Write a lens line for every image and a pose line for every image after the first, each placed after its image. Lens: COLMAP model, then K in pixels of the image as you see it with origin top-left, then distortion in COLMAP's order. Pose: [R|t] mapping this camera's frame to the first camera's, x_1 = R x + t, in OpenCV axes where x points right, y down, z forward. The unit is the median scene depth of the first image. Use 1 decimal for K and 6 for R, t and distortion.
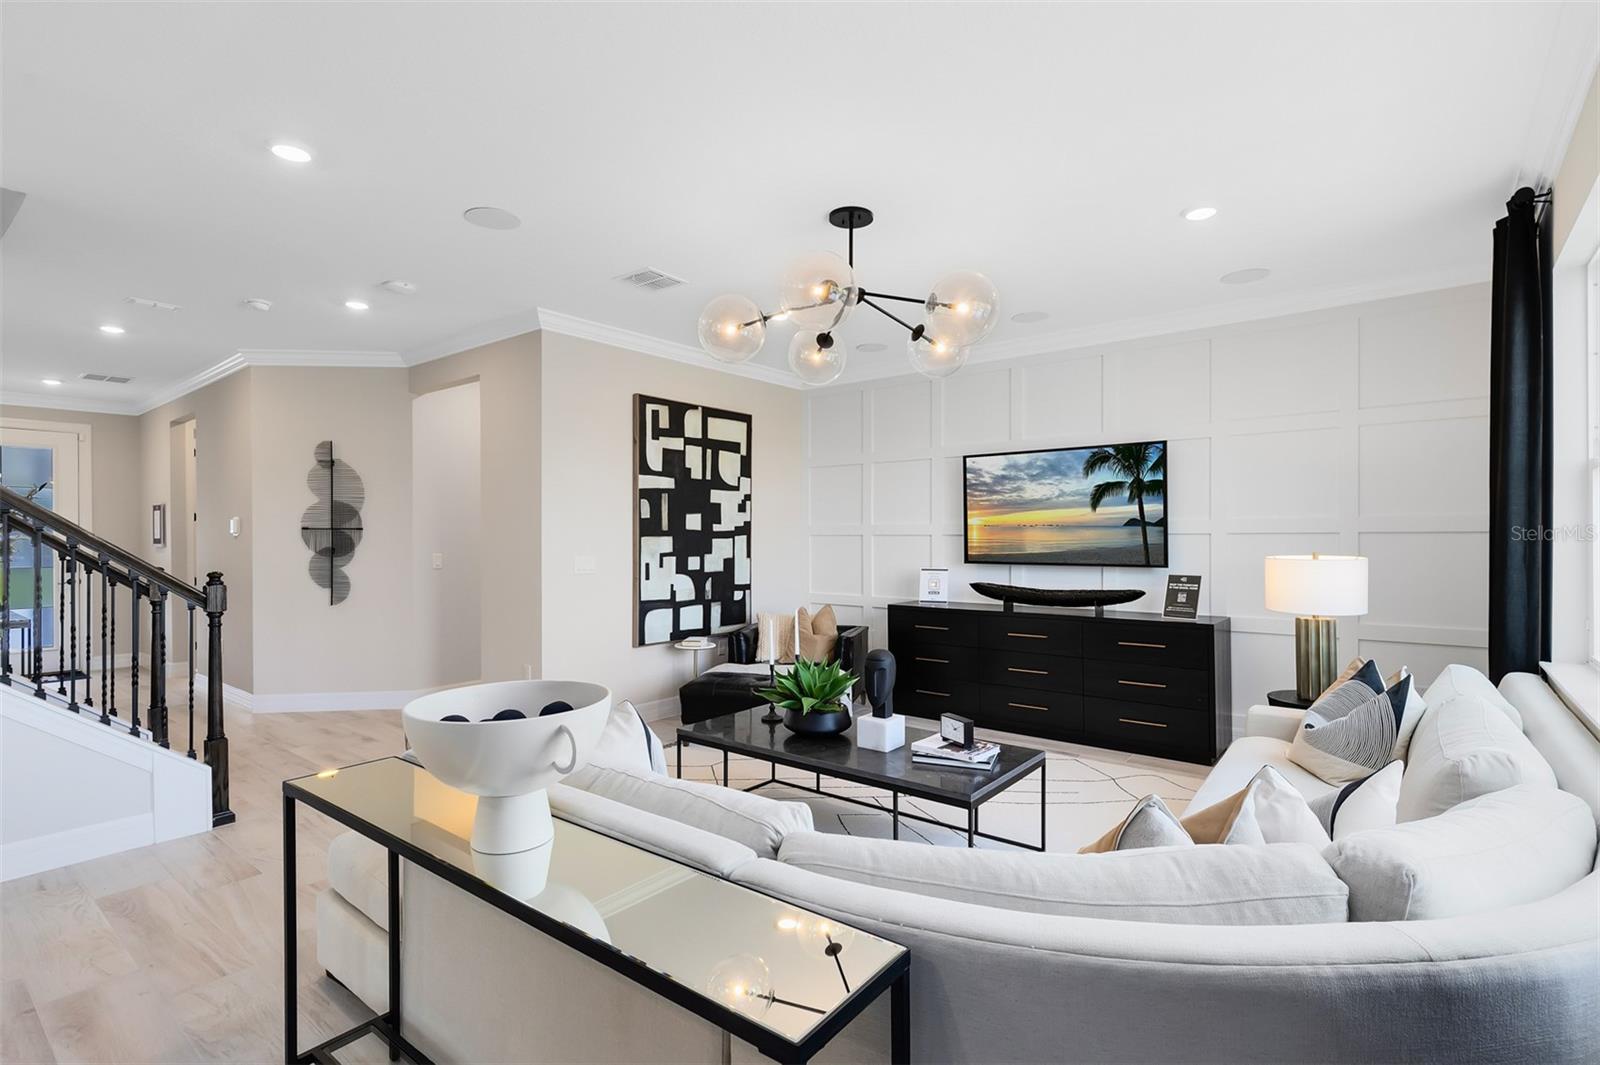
lens RADIAL K [[760.0, 0, 800.0], [0, 760.0, 532.5], [0, 0, 1]] dist [0.001834, 0.000046]
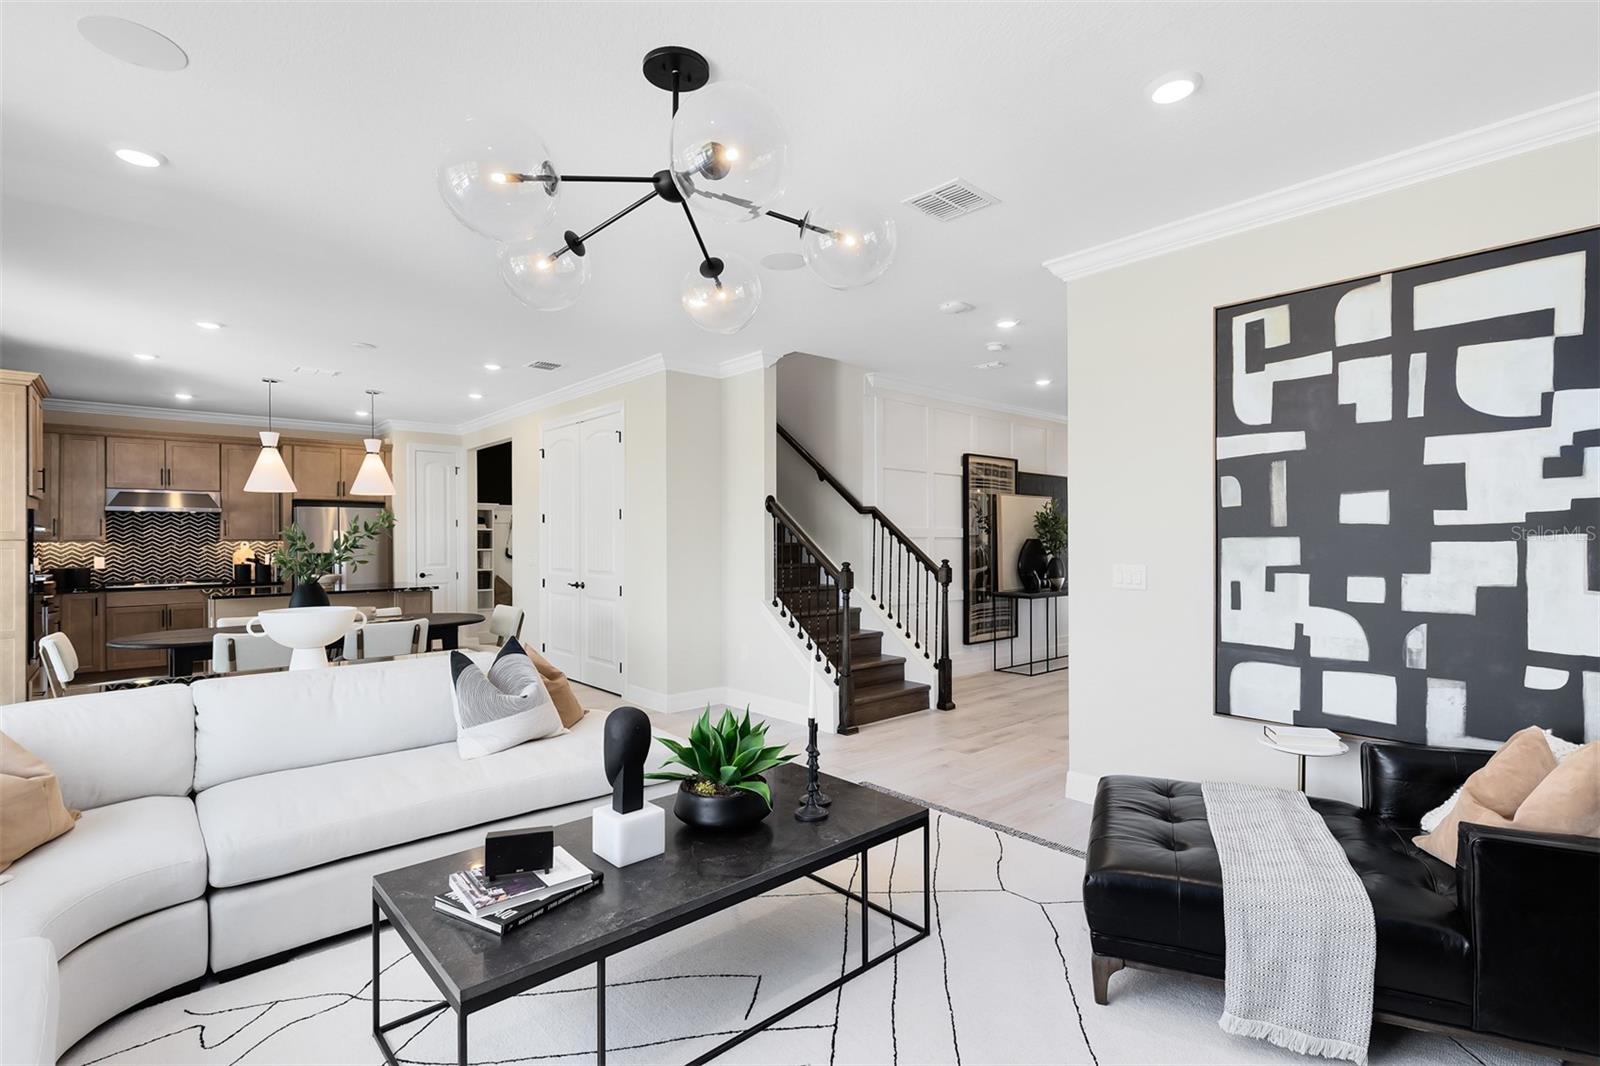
lens RADIAL K [[746.9, 0, 805.9], [0, 746.9, 537.1], [0, 0, 1]] dist [0.000957, -0.000135]
pose [[-0.154646, 0.001473, -0.987969, 0.427874], [0.008957, 0.999960, 0.000089, 0.001986], [0.987929, -0.008836, -0.154653, 0.739599]]
